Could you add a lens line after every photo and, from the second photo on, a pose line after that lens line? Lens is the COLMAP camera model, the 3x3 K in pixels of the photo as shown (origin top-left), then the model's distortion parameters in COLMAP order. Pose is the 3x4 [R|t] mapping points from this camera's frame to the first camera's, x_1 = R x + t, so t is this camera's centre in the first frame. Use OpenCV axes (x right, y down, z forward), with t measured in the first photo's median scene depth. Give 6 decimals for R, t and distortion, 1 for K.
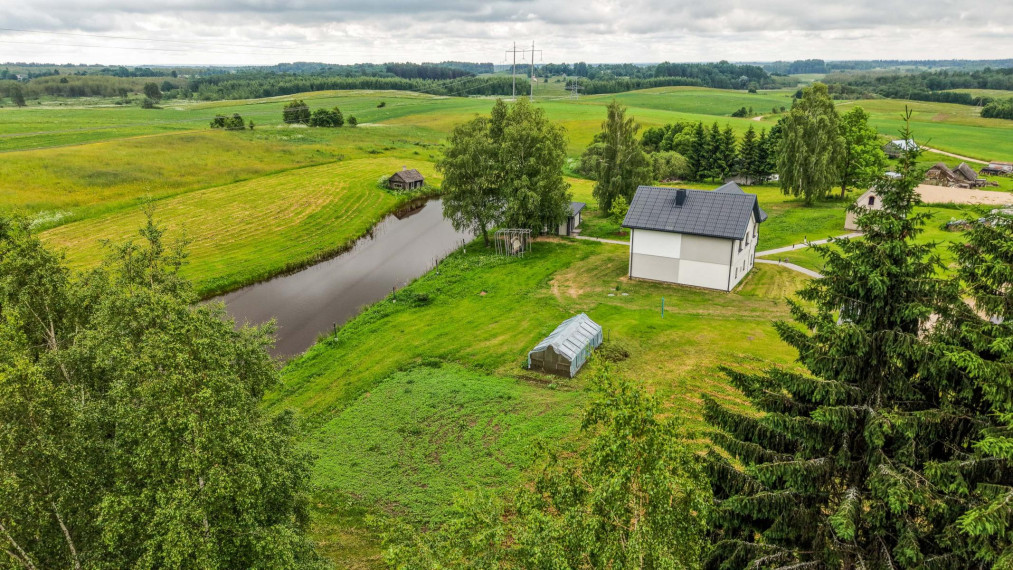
lens RADIAL K [[713.1, 0, 506.5], [0, 713.1, 285.0], [0, 0, 1]] dist [0.109424, -0.192765]
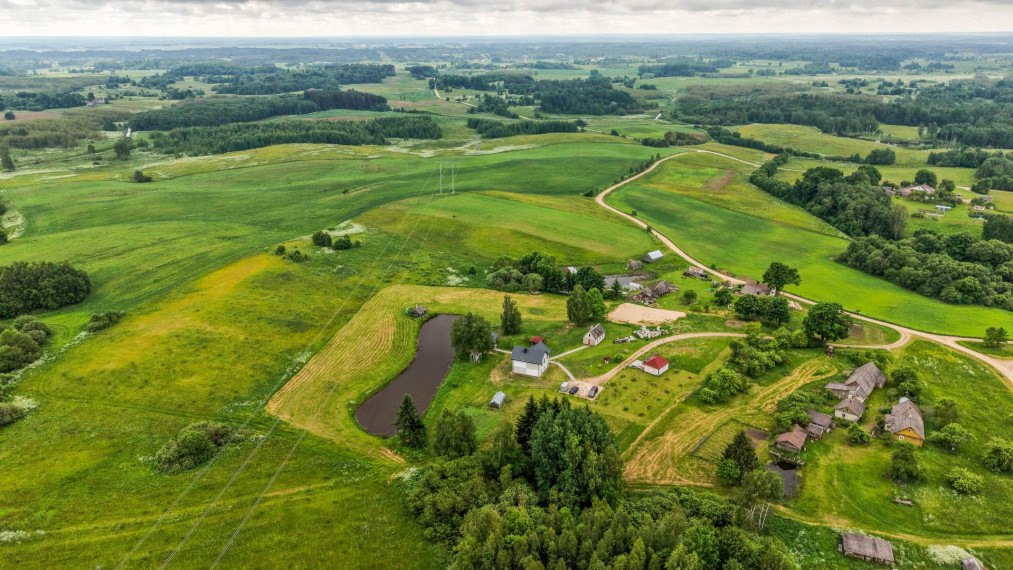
lens RADIAL K [[713.1, 0, 506.5], [0, 713.1, 285.0], [0, 0, 1]] dist [0.109424, -0.192765]
pose [[0.990209, -0.057596, 0.127156, -0.195108], [0.052357, 0.997651, 0.044166, -0.419555], [-0.129401, -0.037076, 0.990899, -1.716344]]
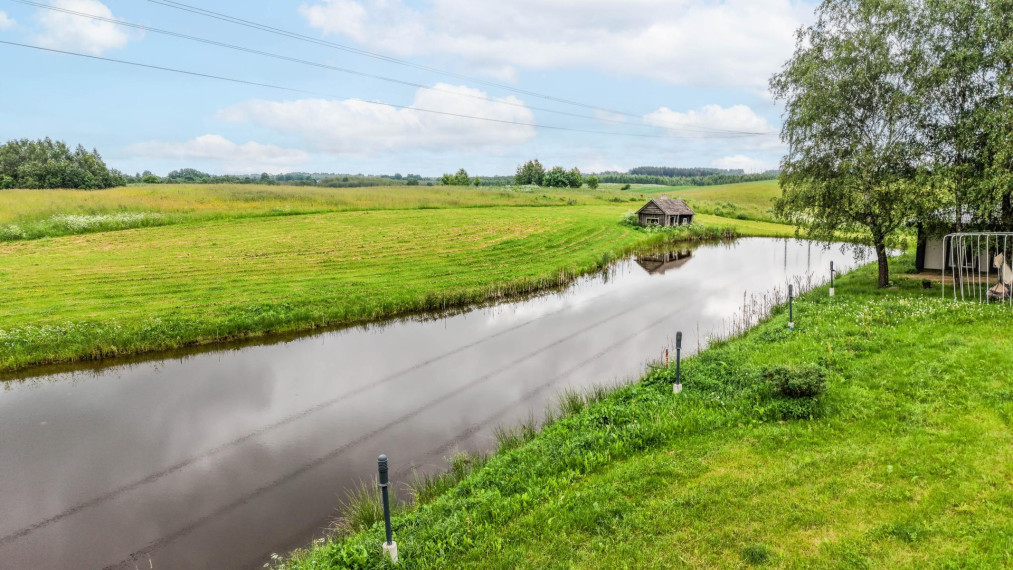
lens RADIAL K [[713.1, 0, 506.5], [0, 713.1, 285.0], [0, 0, 1]] dist [0.109424, -0.192765]
pose [[0.946892, 0.058576, -0.316171, -0.092526], [-0.104476, 0.985964, -0.130227, 0.018093], [0.304105, 0.156343, 0.939722, 0.494631]]
